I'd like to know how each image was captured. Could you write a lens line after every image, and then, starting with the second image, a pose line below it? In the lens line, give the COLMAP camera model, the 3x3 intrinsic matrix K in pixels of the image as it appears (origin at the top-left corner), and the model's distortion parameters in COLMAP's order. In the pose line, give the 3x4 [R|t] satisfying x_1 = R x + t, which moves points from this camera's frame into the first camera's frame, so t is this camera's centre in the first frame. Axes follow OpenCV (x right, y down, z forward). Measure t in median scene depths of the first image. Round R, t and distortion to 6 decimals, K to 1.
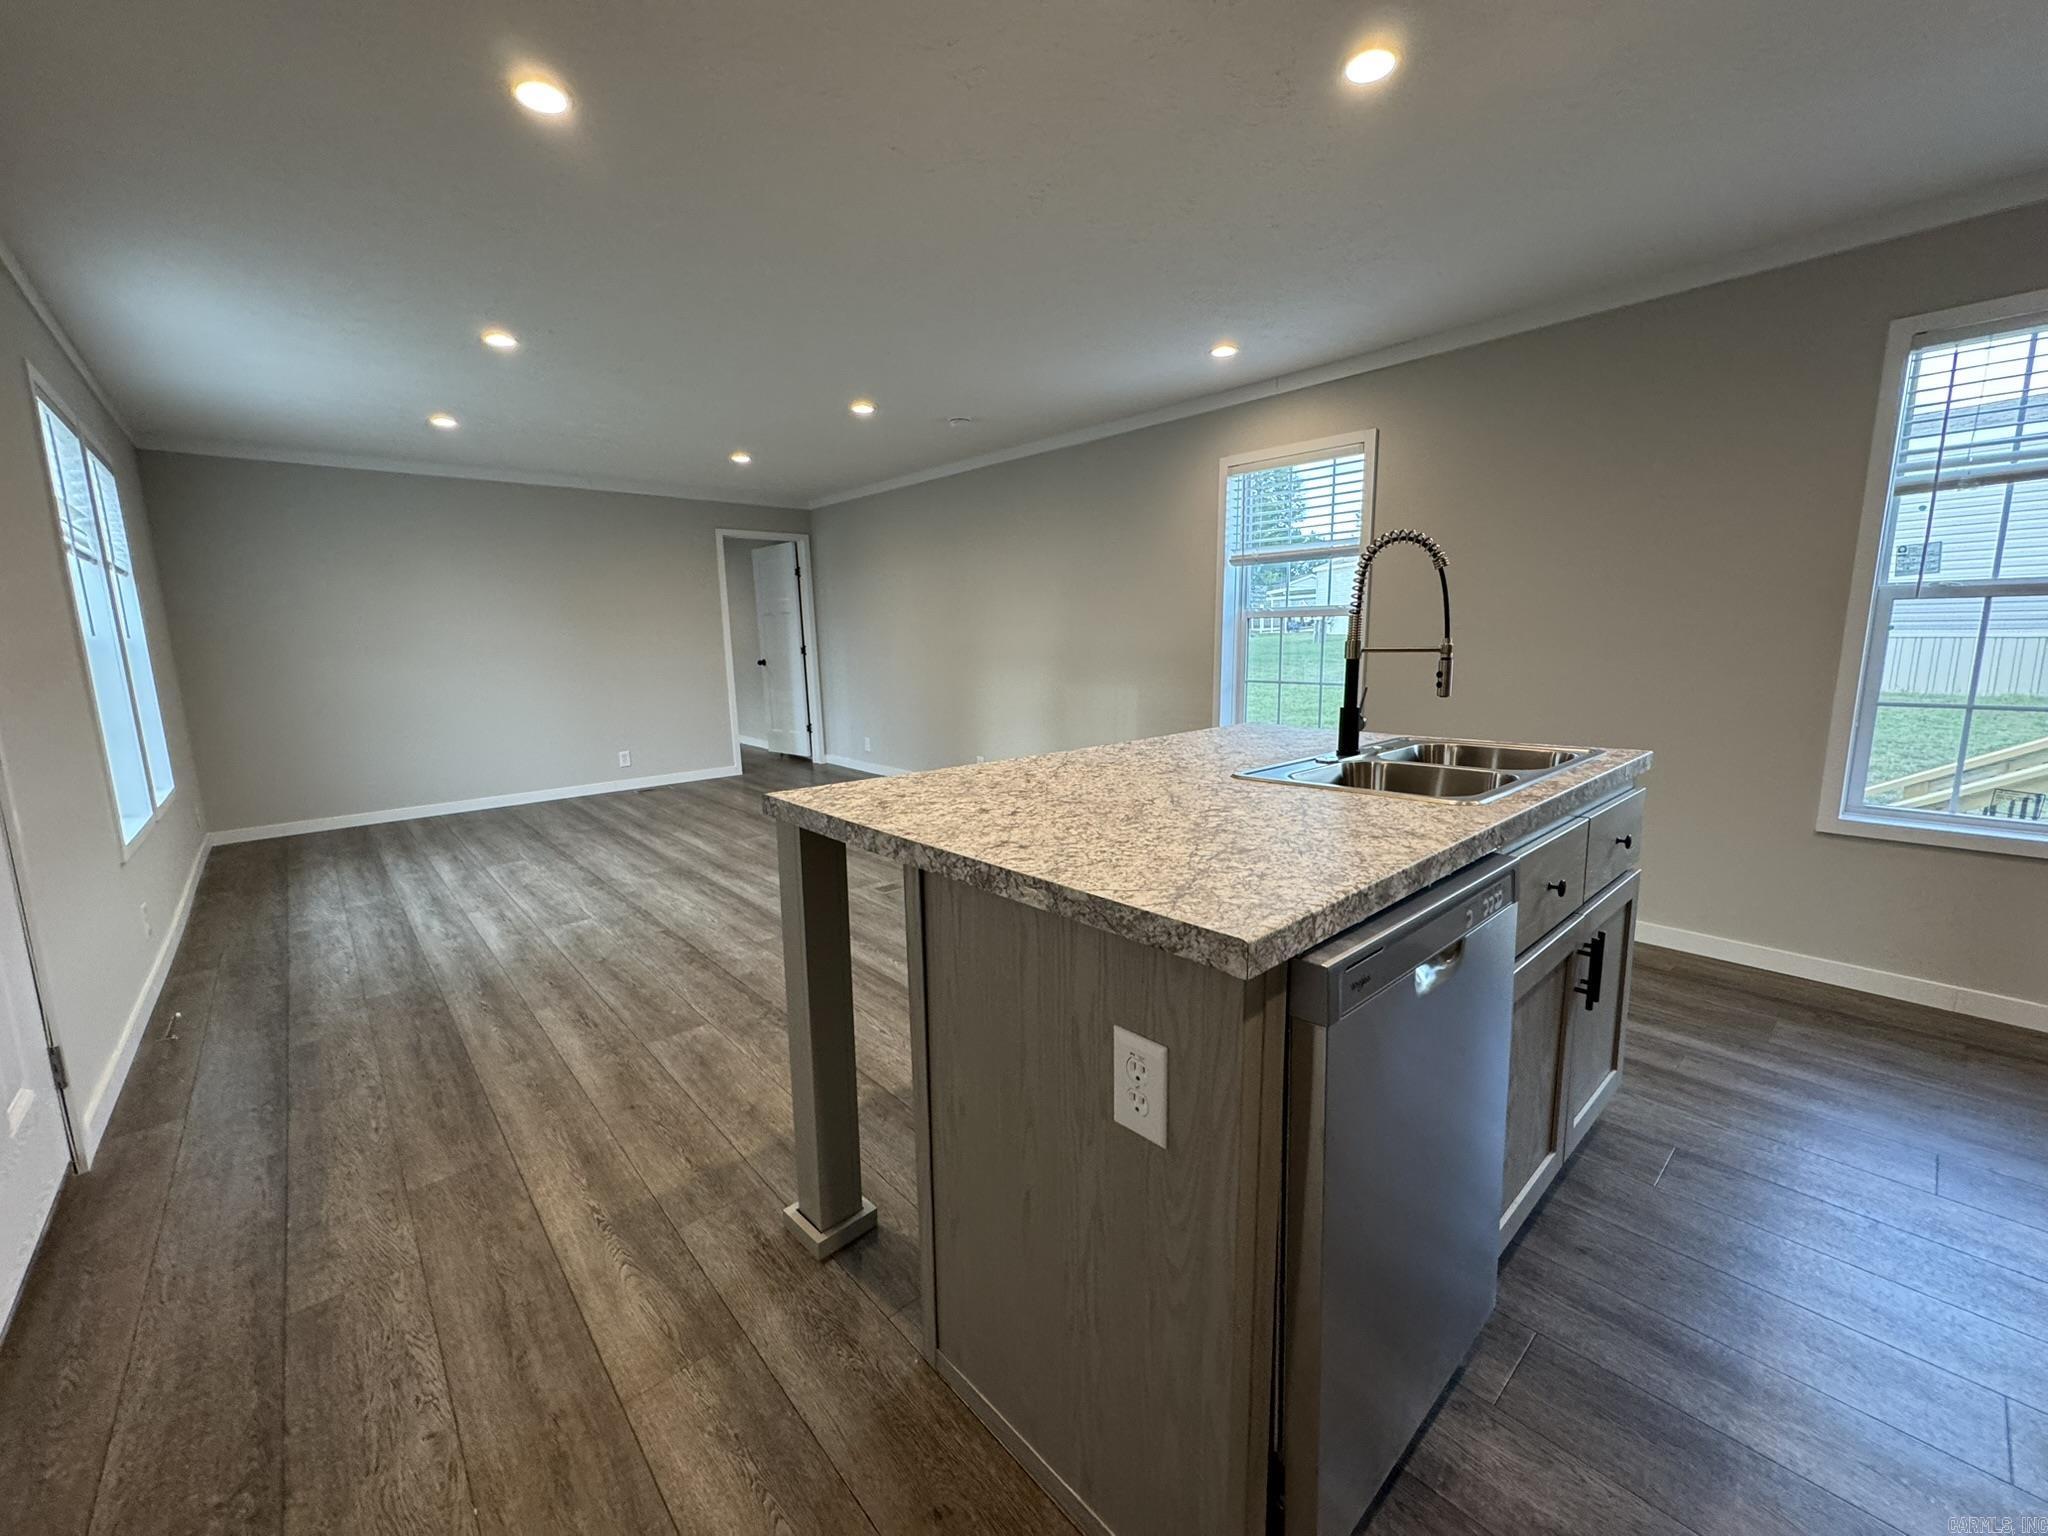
lens RADIAL K [[815.6, 0, 1021.1], [0, 815.6, 765.9], [0, 0, 1]] dist [-0.002231, -0.000240]
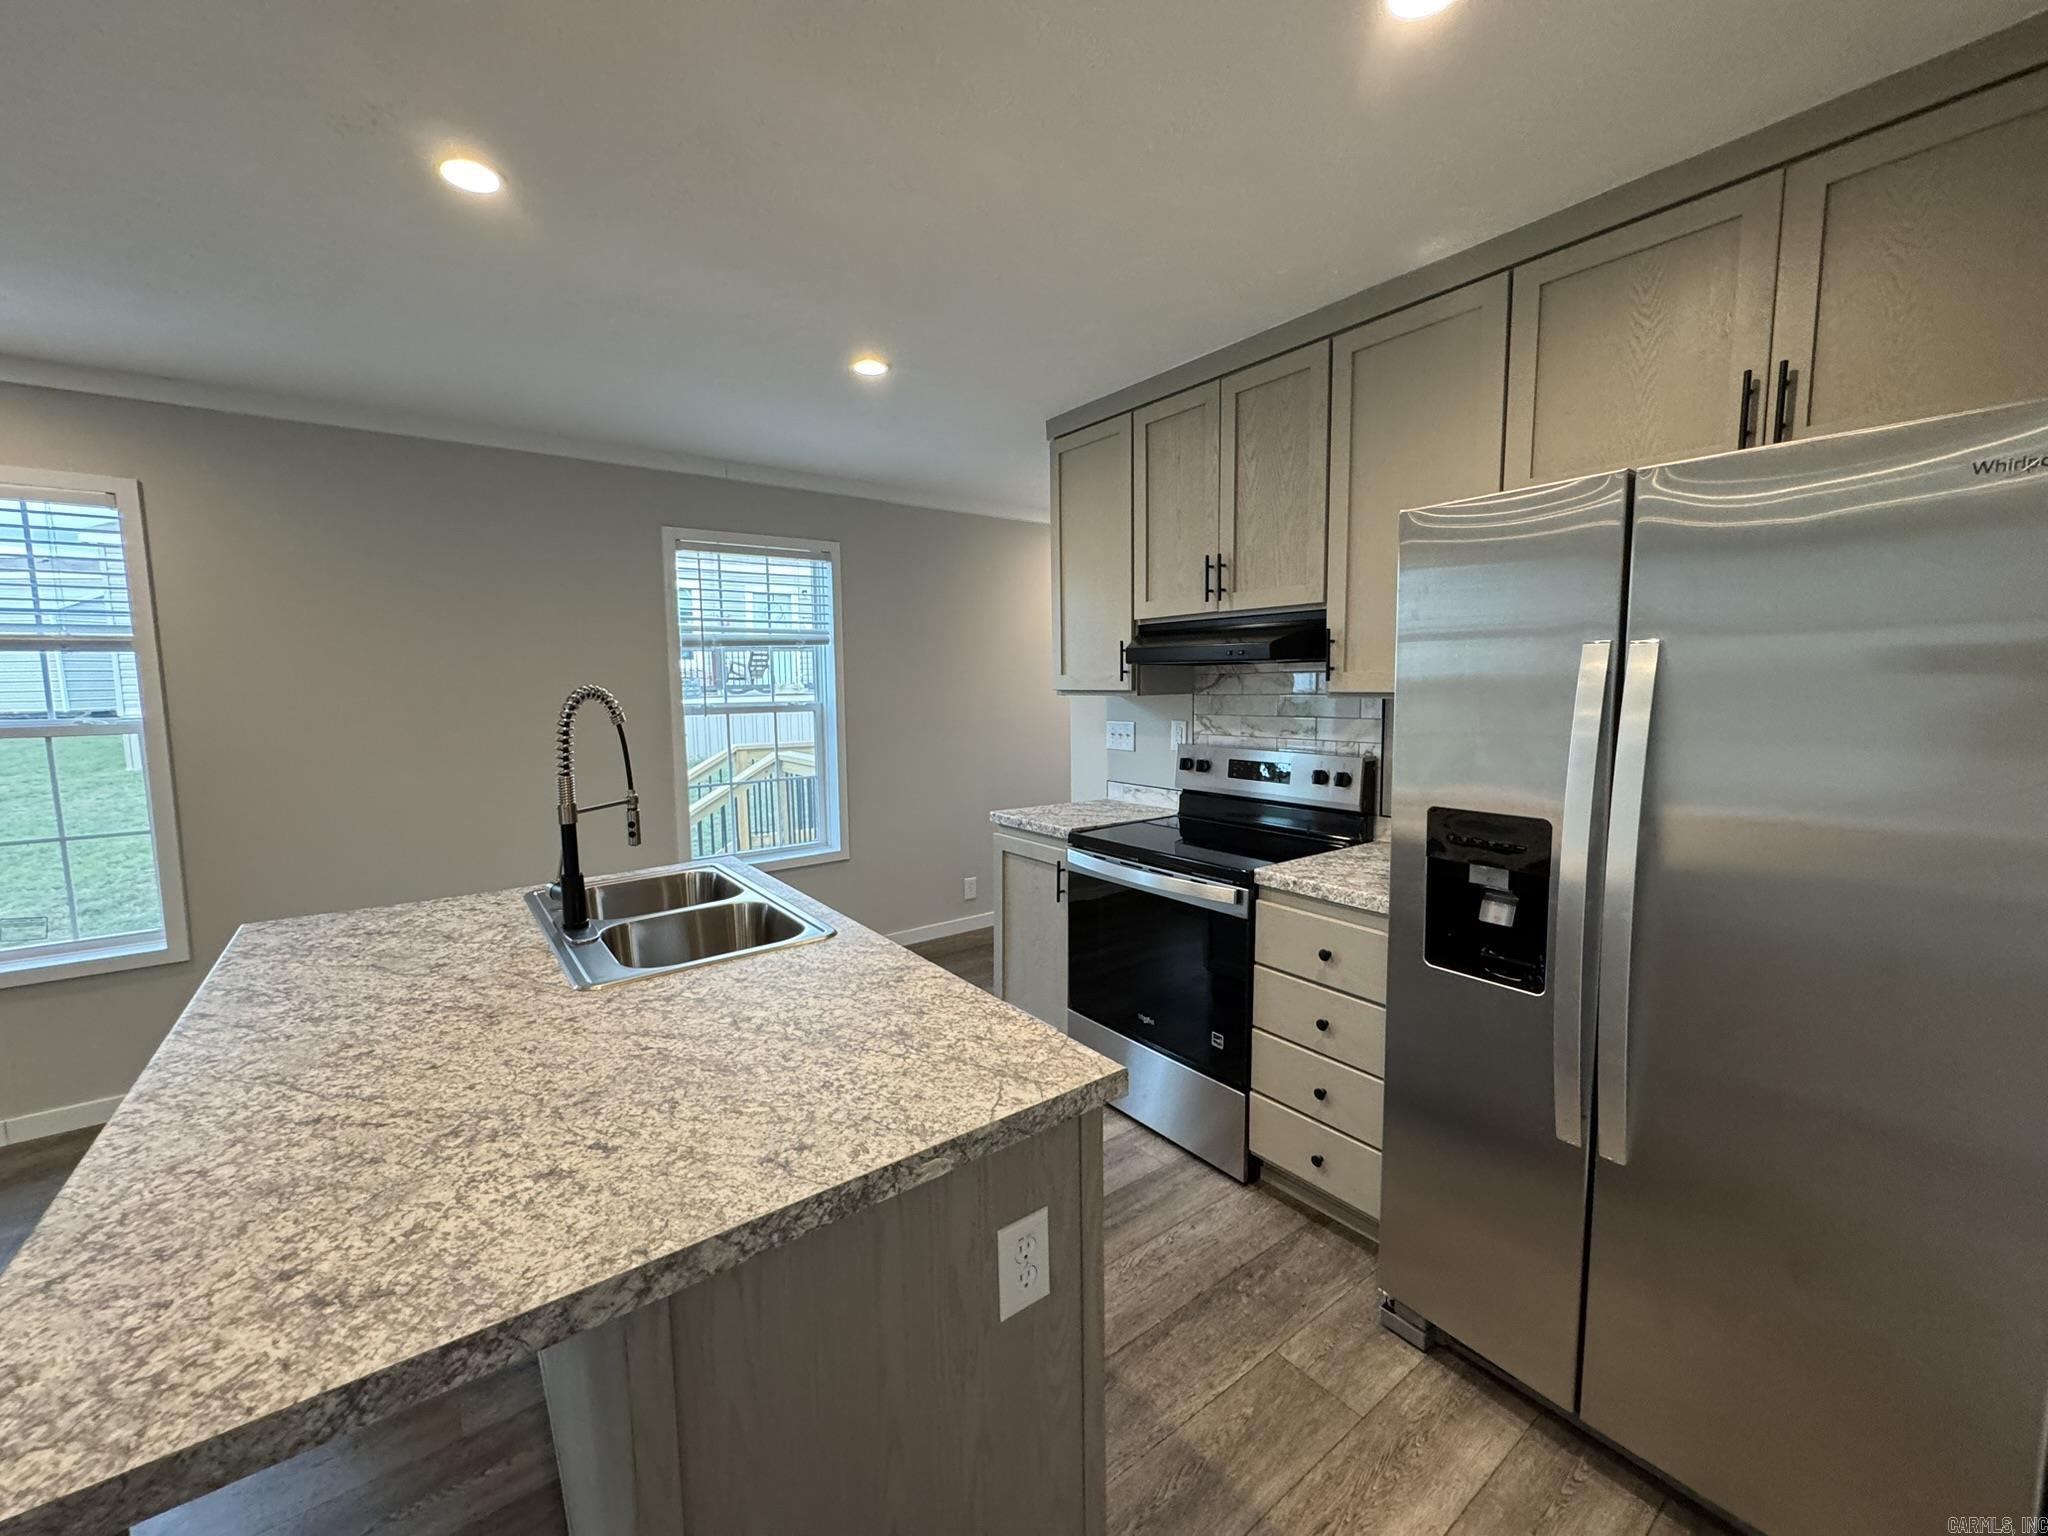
lens RADIAL K [[815.6, 0, 1021.1], [0, 815.6, 765.9], [0, 0, 1]] dist [-0.002231, -0.000240]
pose [[0.089220, -0.089600, 0.991974, -0.452548], [0.166030, 0.983349, 0.073888, -0.178997], [-0.982076, 0.158106, 0.102610, 0.400673]]
